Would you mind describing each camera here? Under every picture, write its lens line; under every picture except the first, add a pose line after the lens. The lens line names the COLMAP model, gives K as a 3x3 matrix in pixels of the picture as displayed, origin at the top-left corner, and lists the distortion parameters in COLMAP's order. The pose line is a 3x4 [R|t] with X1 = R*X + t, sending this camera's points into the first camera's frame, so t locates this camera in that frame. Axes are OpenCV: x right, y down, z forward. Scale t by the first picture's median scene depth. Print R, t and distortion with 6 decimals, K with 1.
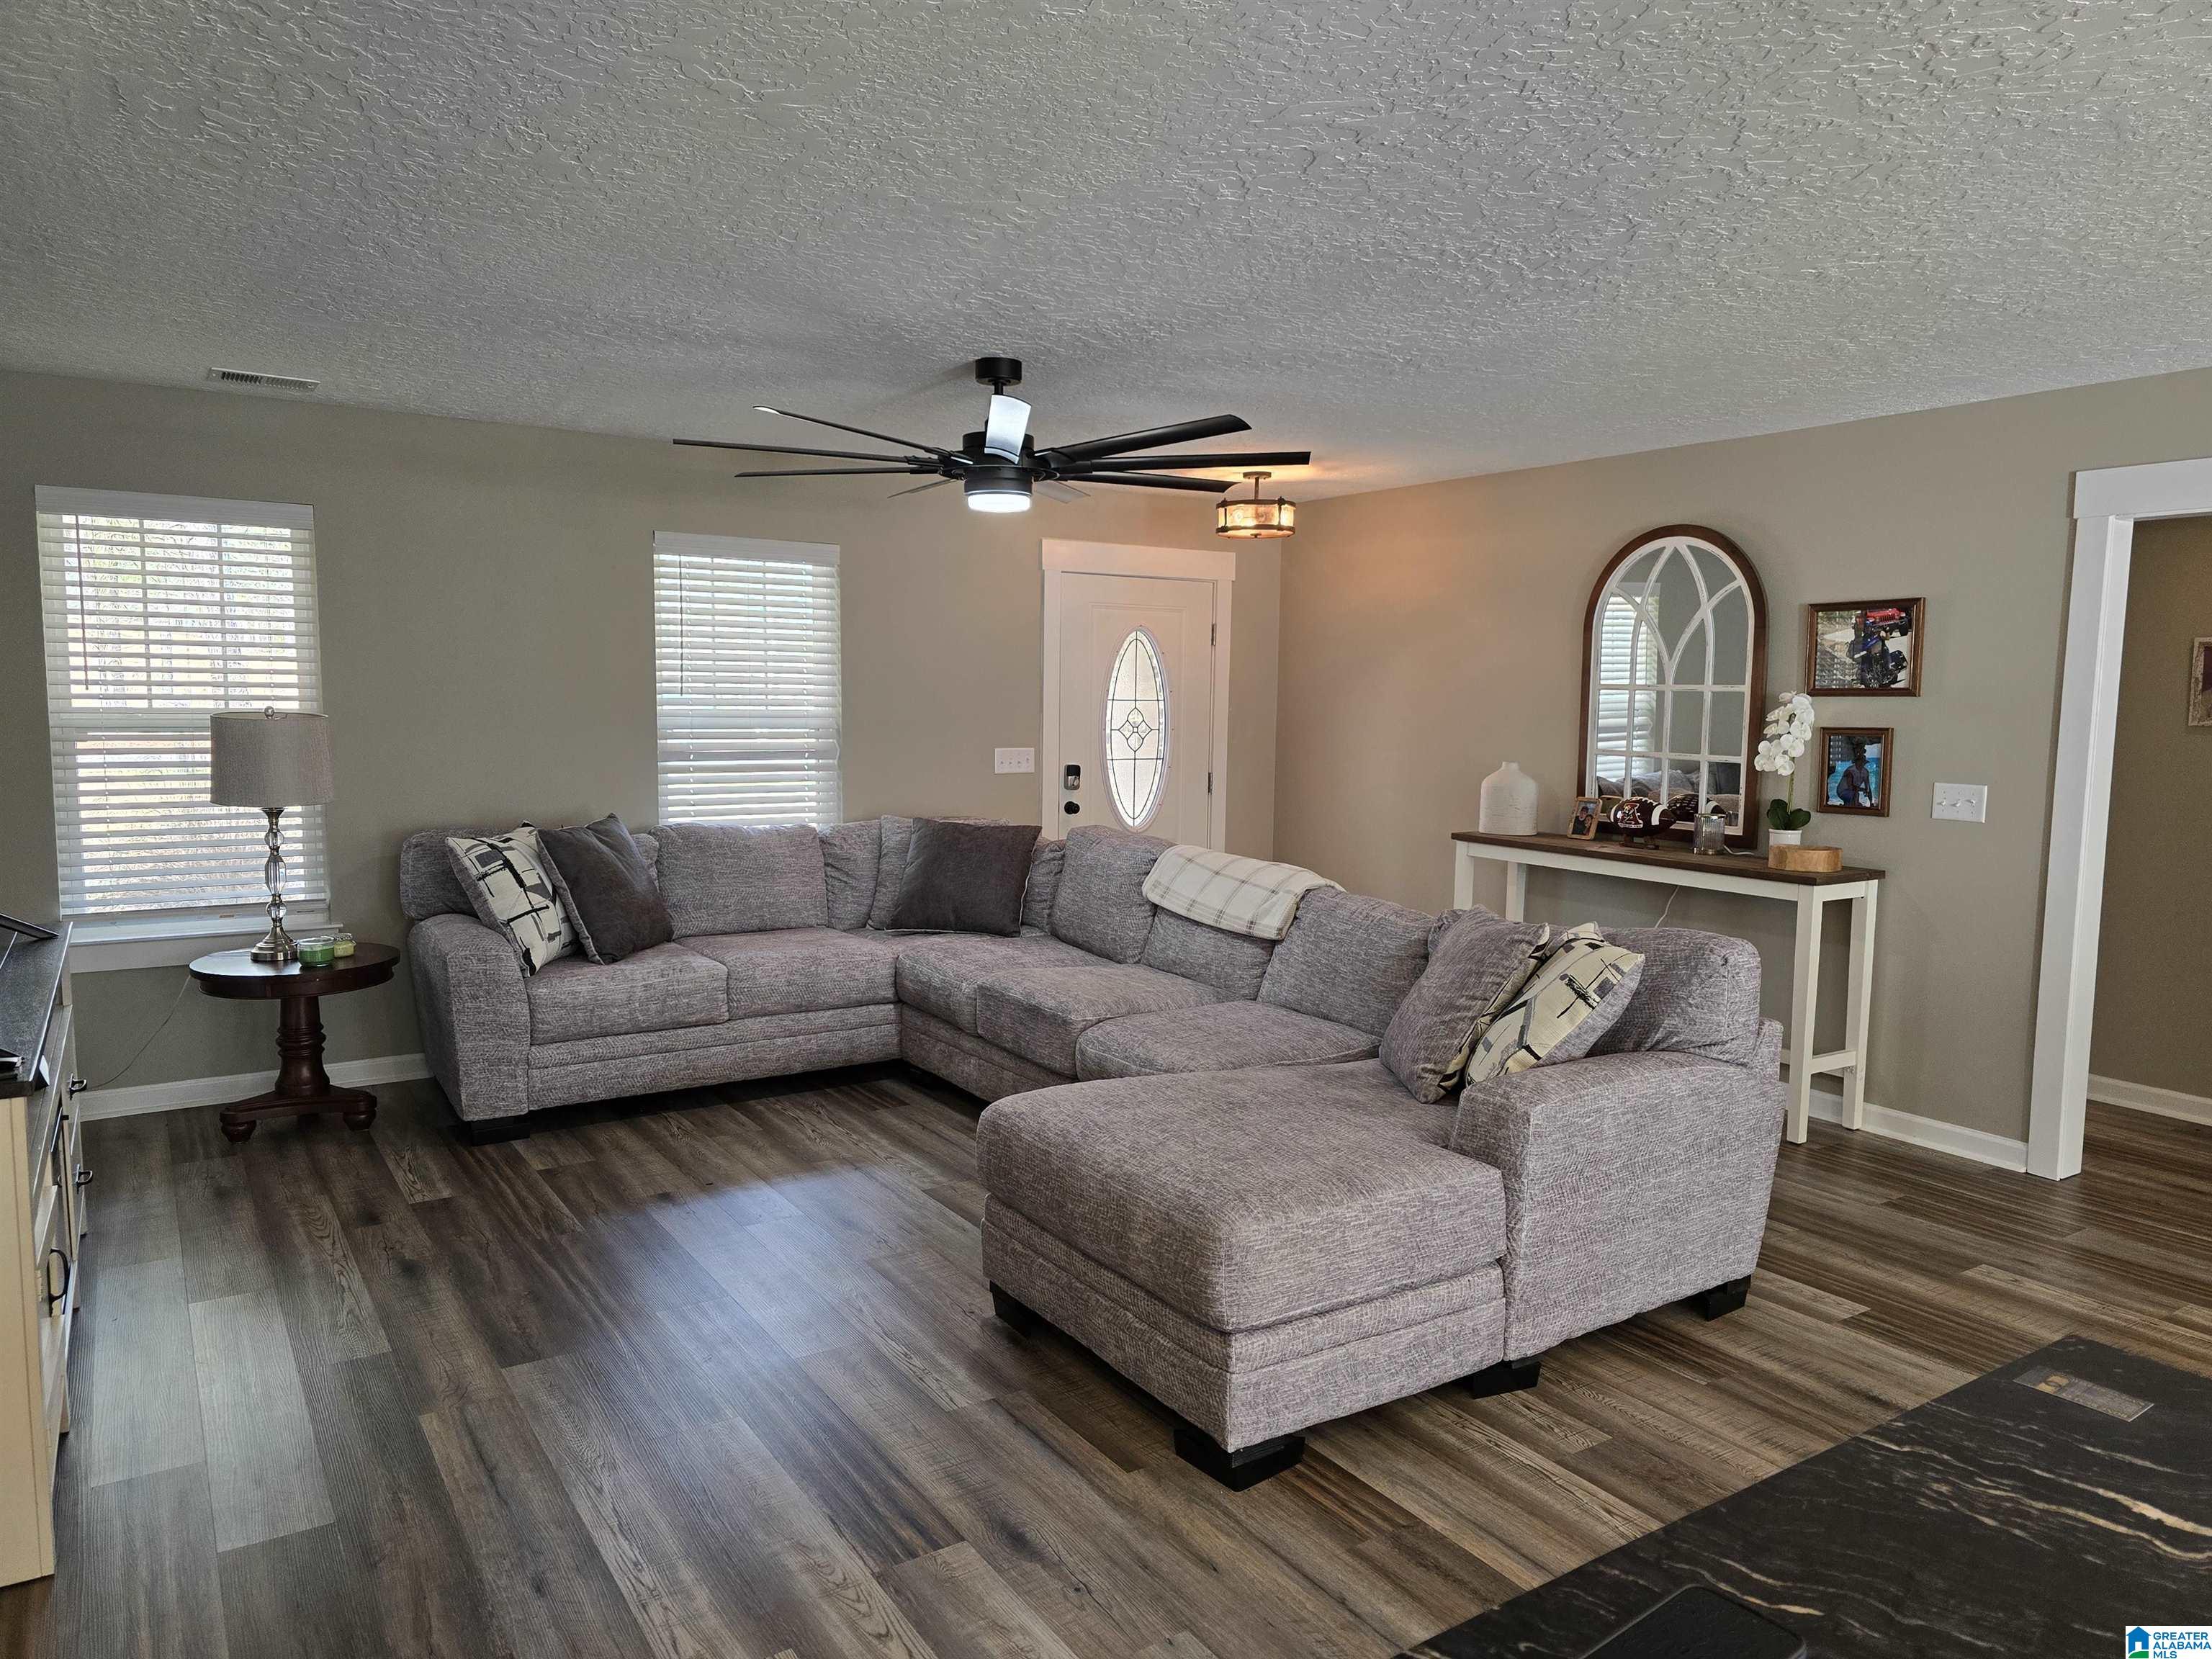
lens RADIAL K [[1478.1, 0, 1108.8], [0, 1478.1, 834.2], [0, 0, 1]] dist [0.053287, -0.047987]
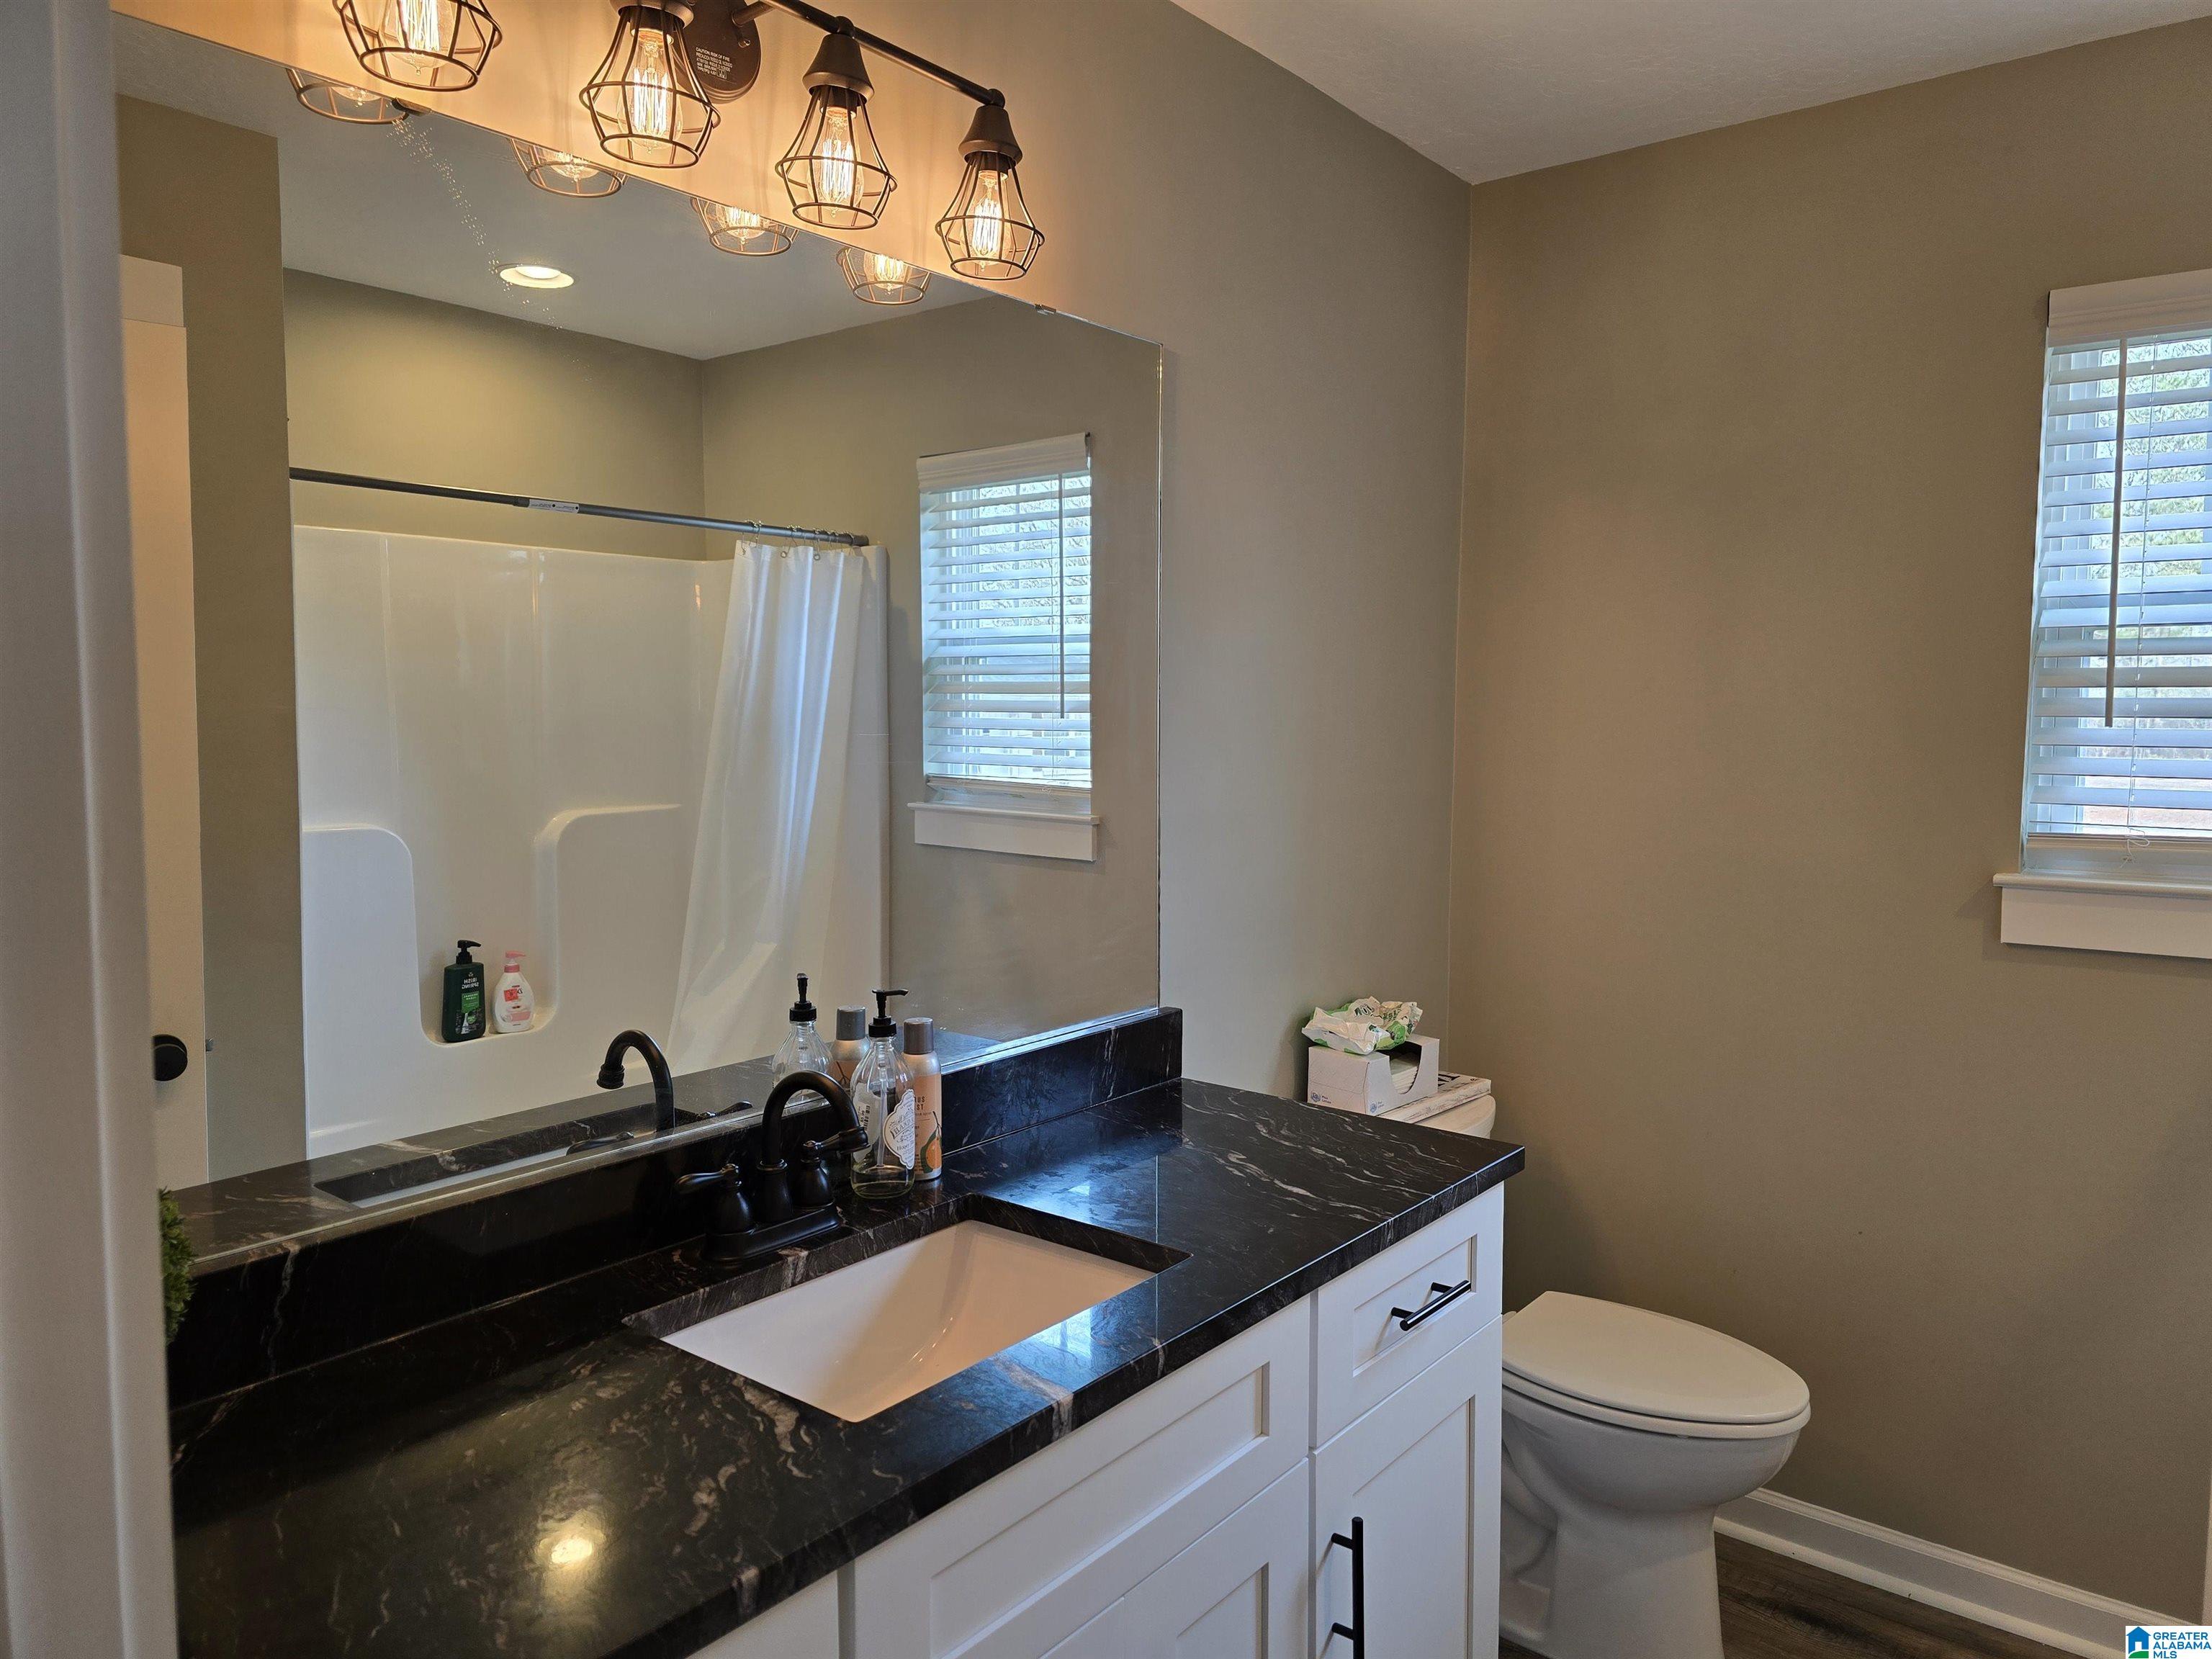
lens RADIAL K [[1478.1, 0, 1108.2], [0, 1478.1, 824.3], [0, 0, 1]] dist [0.053287, -0.047987]
pose [[0.298493, 0.063125, -0.952322, -0.335316], [-0.089395, 0.995273, 0.037953, -0.056847], [0.950216, 0.073805, 0.302725, 0.576951]]
